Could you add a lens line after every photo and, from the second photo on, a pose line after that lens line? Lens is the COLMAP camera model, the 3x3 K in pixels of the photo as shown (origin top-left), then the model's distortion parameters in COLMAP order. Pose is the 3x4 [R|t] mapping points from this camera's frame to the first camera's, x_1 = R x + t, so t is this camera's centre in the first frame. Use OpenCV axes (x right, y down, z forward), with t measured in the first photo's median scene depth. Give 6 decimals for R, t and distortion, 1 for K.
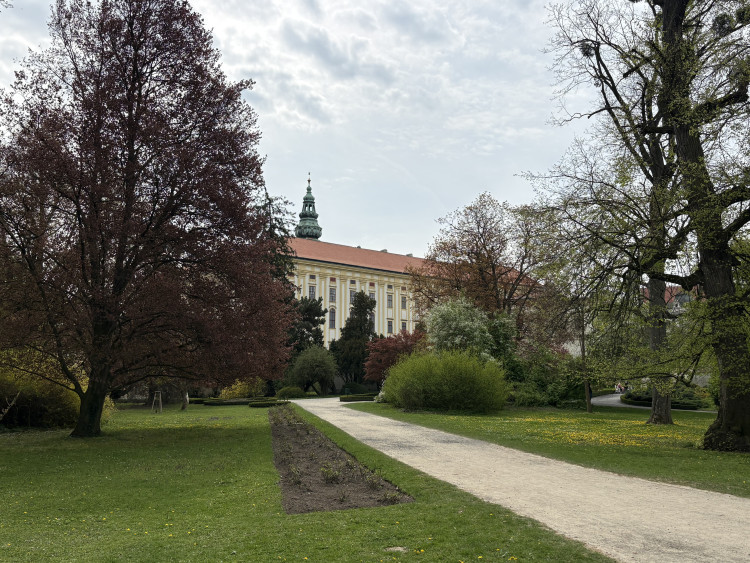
lens RADIAL K [[596.0, 0, 375.0], [0, 596.0, 281.5], [0, 0, 1]] dist [0.013841, -0.000711]
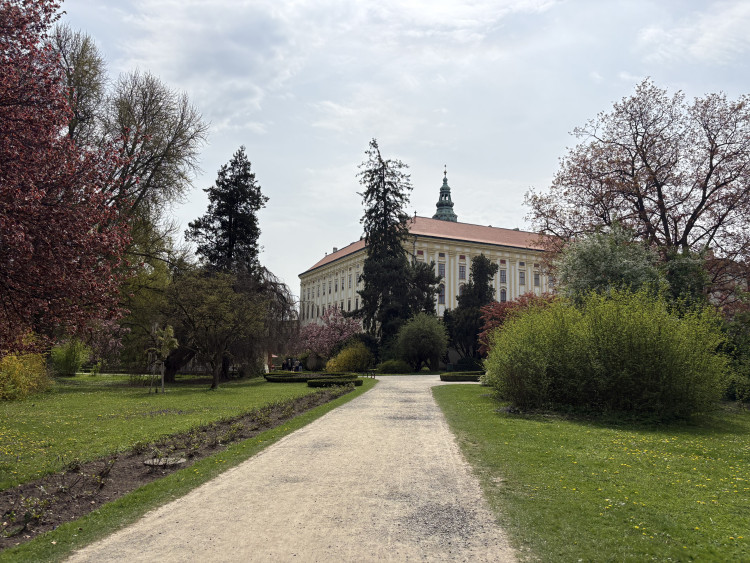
lens RADIAL K [[546.9, 0, 375.0], [0, 546.9, 281.5], [0, 0, 1]] dist [0.027512, -0.000709]
pose [[0.970769, -0.015612, -0.239508, 0.015296], [0.022090, 0.999458, 0.024387, 0.028175], [0.238998, -0.028965, 0.970588, 0.154451]]
